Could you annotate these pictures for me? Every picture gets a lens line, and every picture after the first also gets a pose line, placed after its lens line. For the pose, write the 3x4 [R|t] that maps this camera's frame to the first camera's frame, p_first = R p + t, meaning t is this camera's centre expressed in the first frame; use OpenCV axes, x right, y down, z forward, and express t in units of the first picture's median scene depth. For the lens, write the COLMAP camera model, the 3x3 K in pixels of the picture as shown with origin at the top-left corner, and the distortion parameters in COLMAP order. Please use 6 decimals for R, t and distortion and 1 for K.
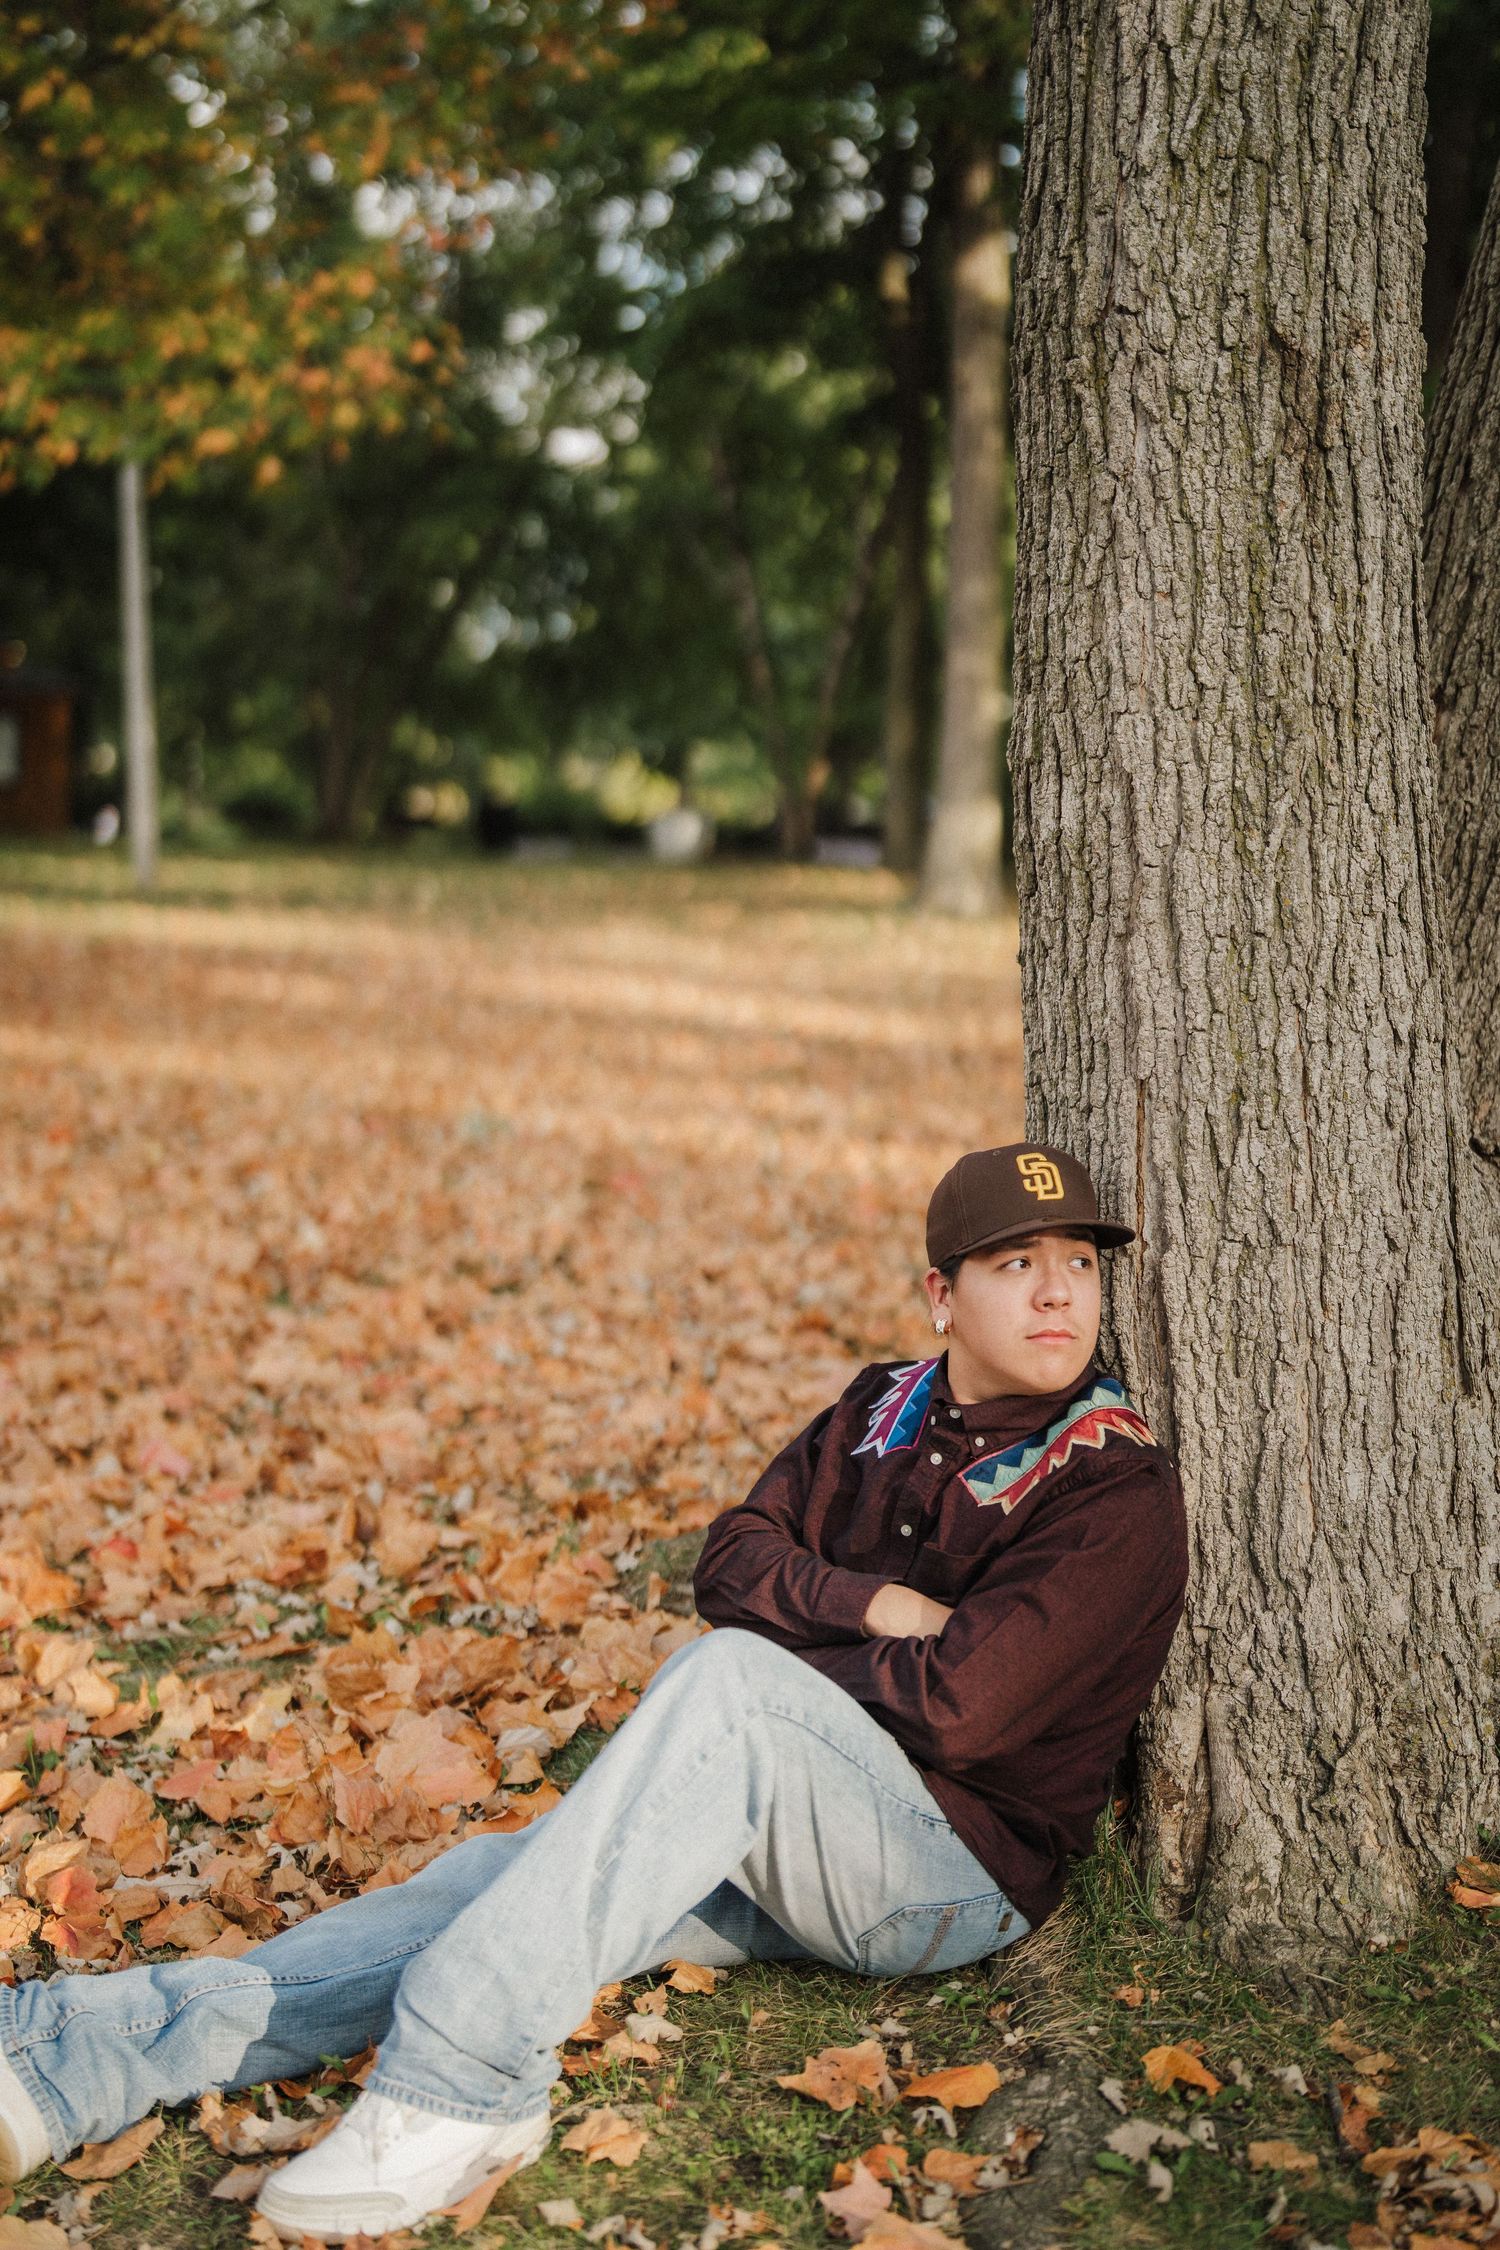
lens RADIAL K [[3098.9, 0, 747.1], [0, 3098.9, 1118.0], [0, 0, 1]] dist [-0.169432, 1.238071]
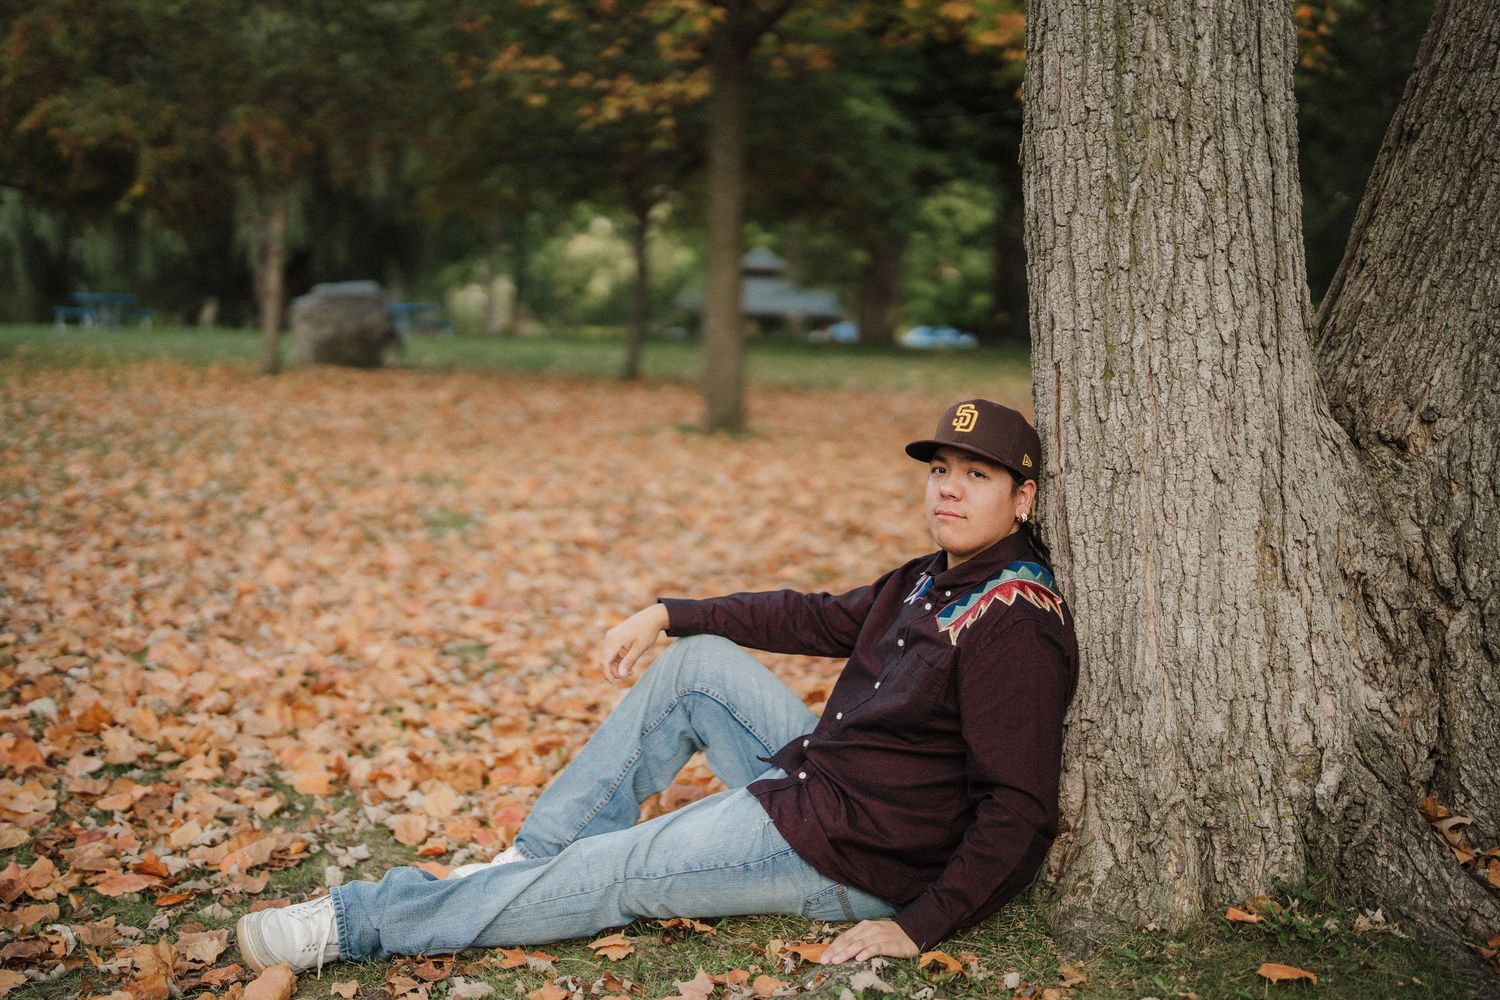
lens RADIAL K [[2065.9, 0, 750.0], [0, 2065.9, 500.0], [0, 0, 1]] dist [-0.169432, 1.238071]
pose [[0.891391, 0.052376, -0.450198, 0.463306], [-0.064650, 0.997837, -0.011919, 0.079529], [0.448600, 0.039730, 0.892849, -0.000068]]
